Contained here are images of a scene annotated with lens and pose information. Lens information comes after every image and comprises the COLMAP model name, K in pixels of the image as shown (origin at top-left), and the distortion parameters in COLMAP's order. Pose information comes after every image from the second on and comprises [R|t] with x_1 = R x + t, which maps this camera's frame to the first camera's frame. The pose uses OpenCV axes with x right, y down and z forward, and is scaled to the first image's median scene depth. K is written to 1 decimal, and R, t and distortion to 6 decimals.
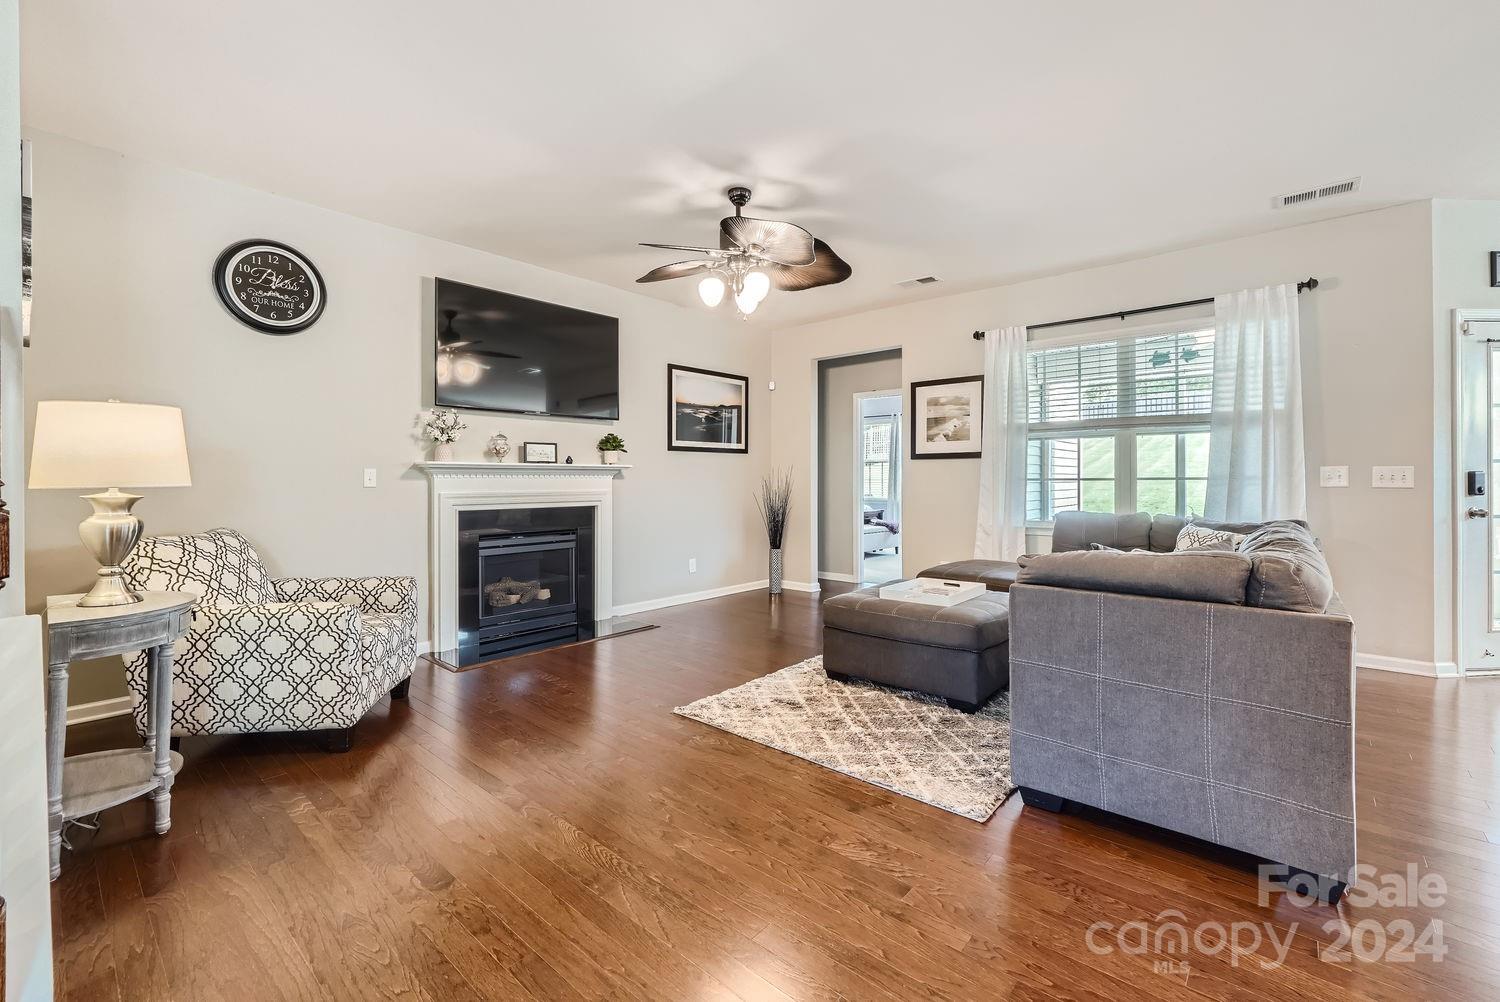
lens RADIAL K [[644.0, 0, 753.2], [0, 644.0, 478.4], [0, 0, 1]] dist [-0.018544, 0.008056]
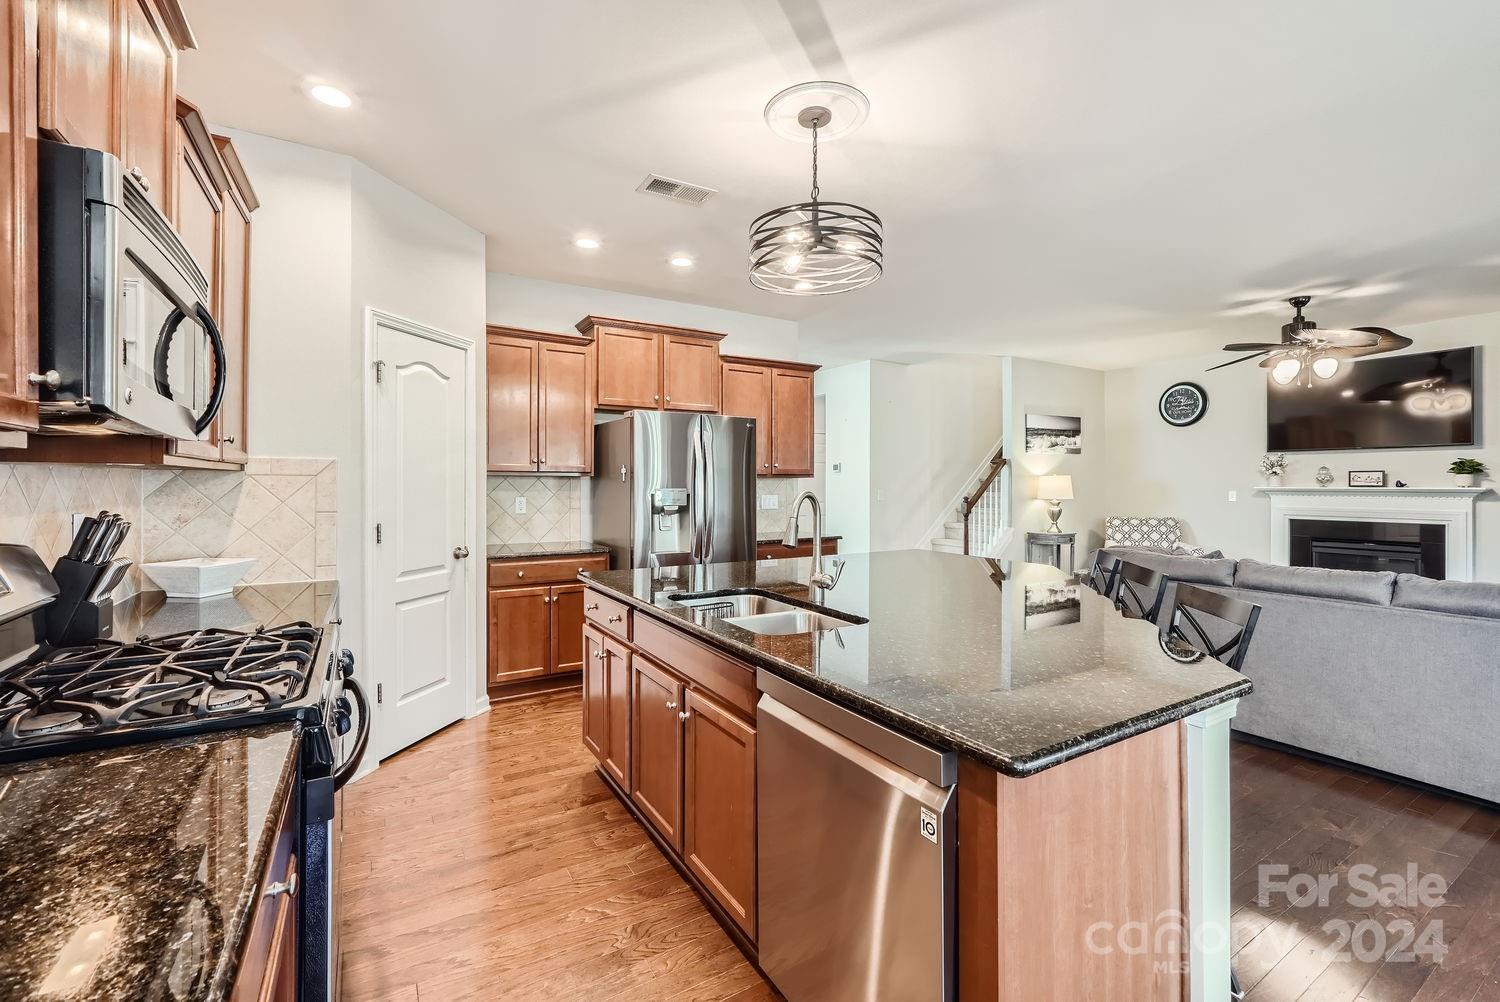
lens RADIAL K [[644.0, 0, 753.2], [0, 644.0, 478.4], [0, 0, 1]] dist [-0.018544, 0.008056]
pose [[-0.302603, -0.005880, -0.953098, 1.226175], [0.001525, 0.999977, -0.006654, -0.033554], [0.953115, -0.003467, -0.302587, 0.211890]]
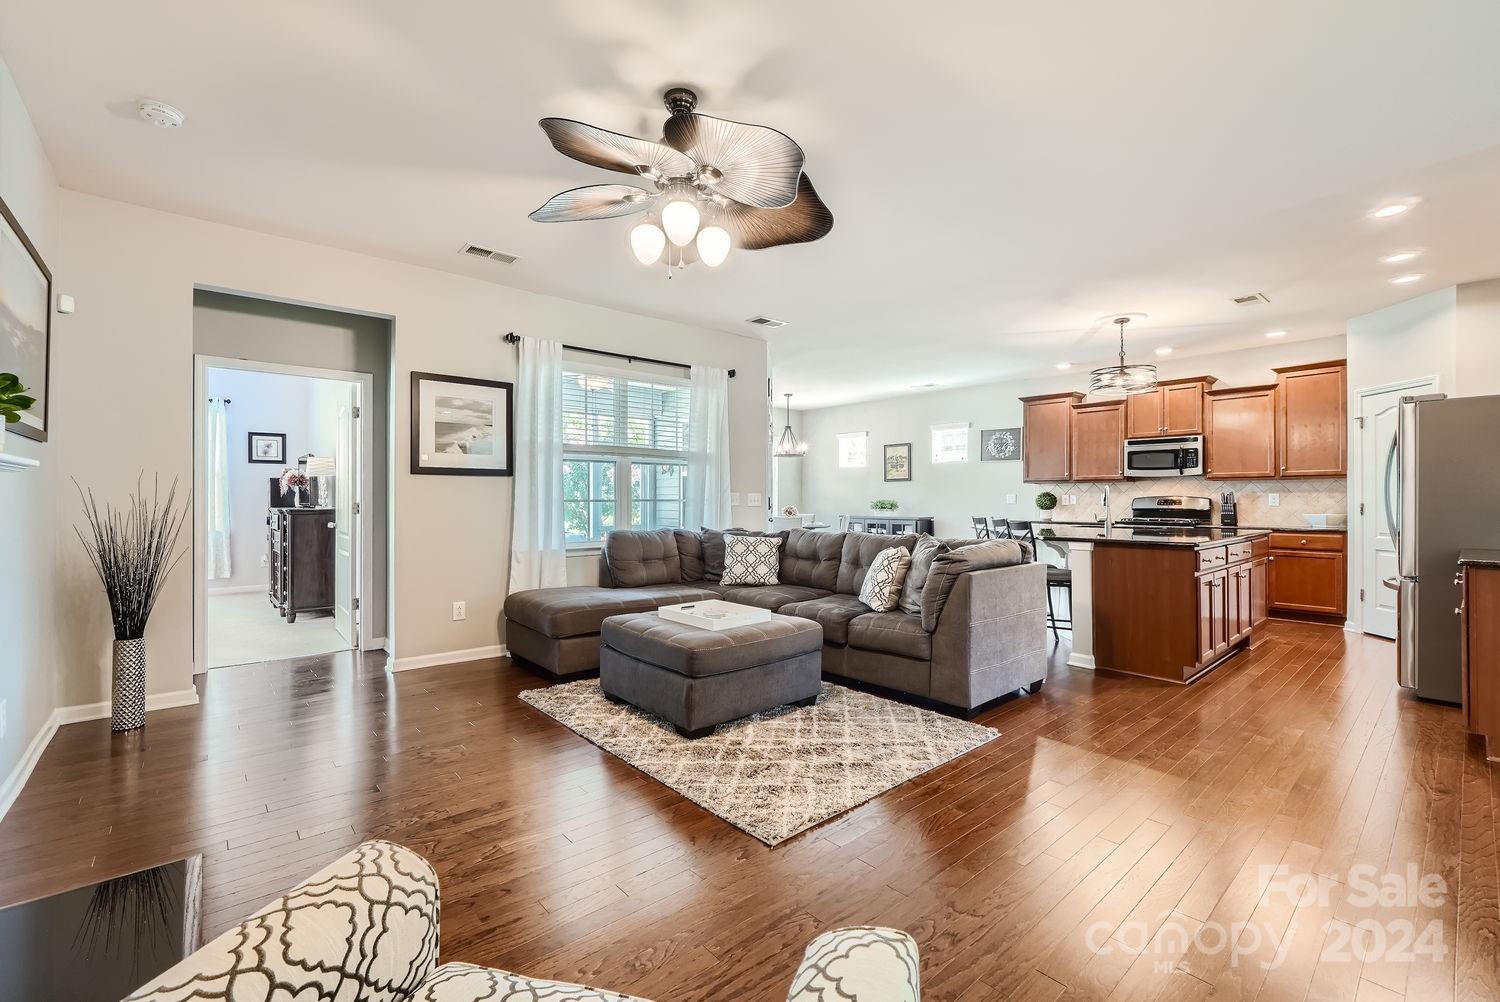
lens RADIAL K [[644.0, 0, 753.2], [0, 644.0, 478.4], [0, 0, 1]] dist [-0.018544, 0.008056]
pose [[0.125041, 0.036576, 0.991477, -0.540257], [-0.001689, 0.999327, -0.036652, 0.003254], [-0.992150, 0.002908, 0.125018, 0.628649]]
